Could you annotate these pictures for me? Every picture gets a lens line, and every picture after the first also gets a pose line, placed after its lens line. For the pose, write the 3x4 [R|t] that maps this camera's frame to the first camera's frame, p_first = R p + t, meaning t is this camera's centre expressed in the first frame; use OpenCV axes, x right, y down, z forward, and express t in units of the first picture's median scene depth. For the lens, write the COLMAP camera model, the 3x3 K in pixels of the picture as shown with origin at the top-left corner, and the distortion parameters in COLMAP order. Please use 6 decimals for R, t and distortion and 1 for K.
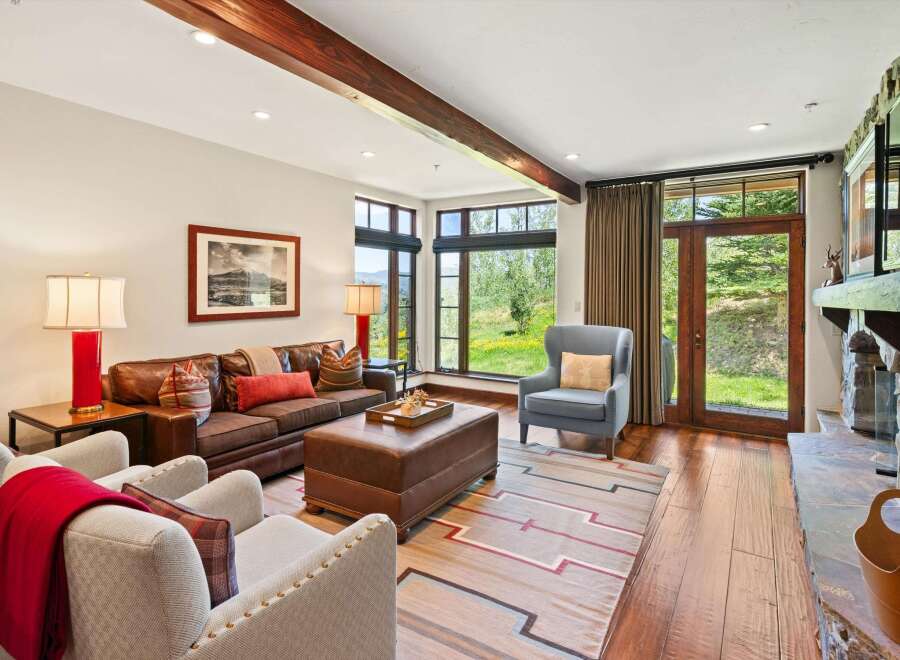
lens RADIAL K [[489.6, 0, 447.5], [0, 489.6, 288.8], [0, 0, 1]] dist [0.001737, 0.000826]
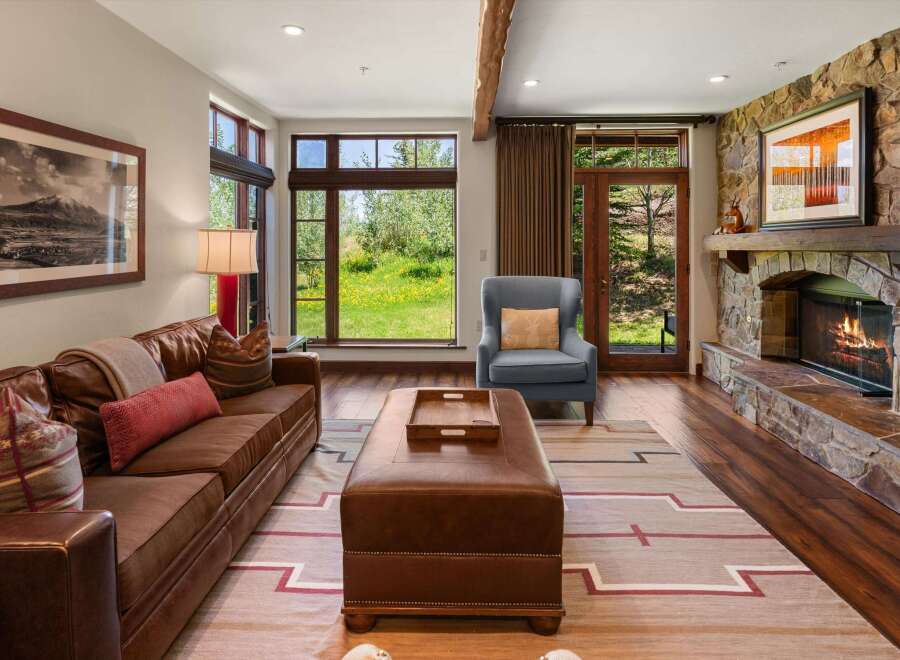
lens RADIAL K [[497.9, 0, 449.4], [0, 497.9, 243.1], [0, 0, 1]] dist [0.000296, 0.000504]
pose [[0.857376, -0.007924, 0.514630, -0.313479], [0.003514, 0.999948, 0.009542, 0.005645], [-0.514679, -0.006372, 0.857359, 0.300009]]
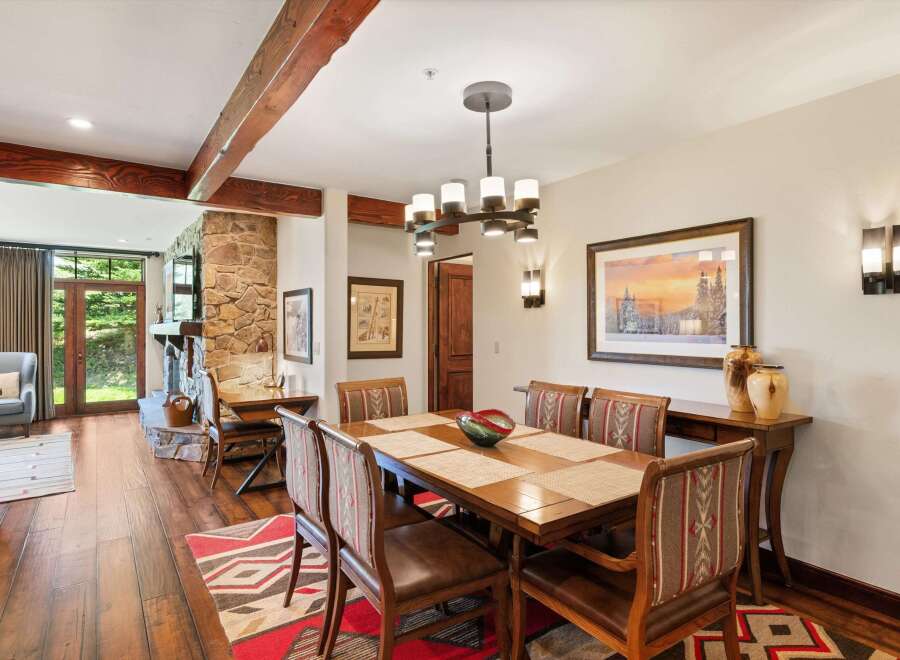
lens RADIAL K [[512.9, 0, 450.0], [0, 512.9, 330.0], [0, 0, 1]] dist [-0.003115, 0.000031]
pose [[0.390002, -0.015728, 0.920680, -0.547419], [-0.007682, 0.999764, 0.020334, -0.025812], [-0.920782, -0.015003, 0.389789, -0.737111]]
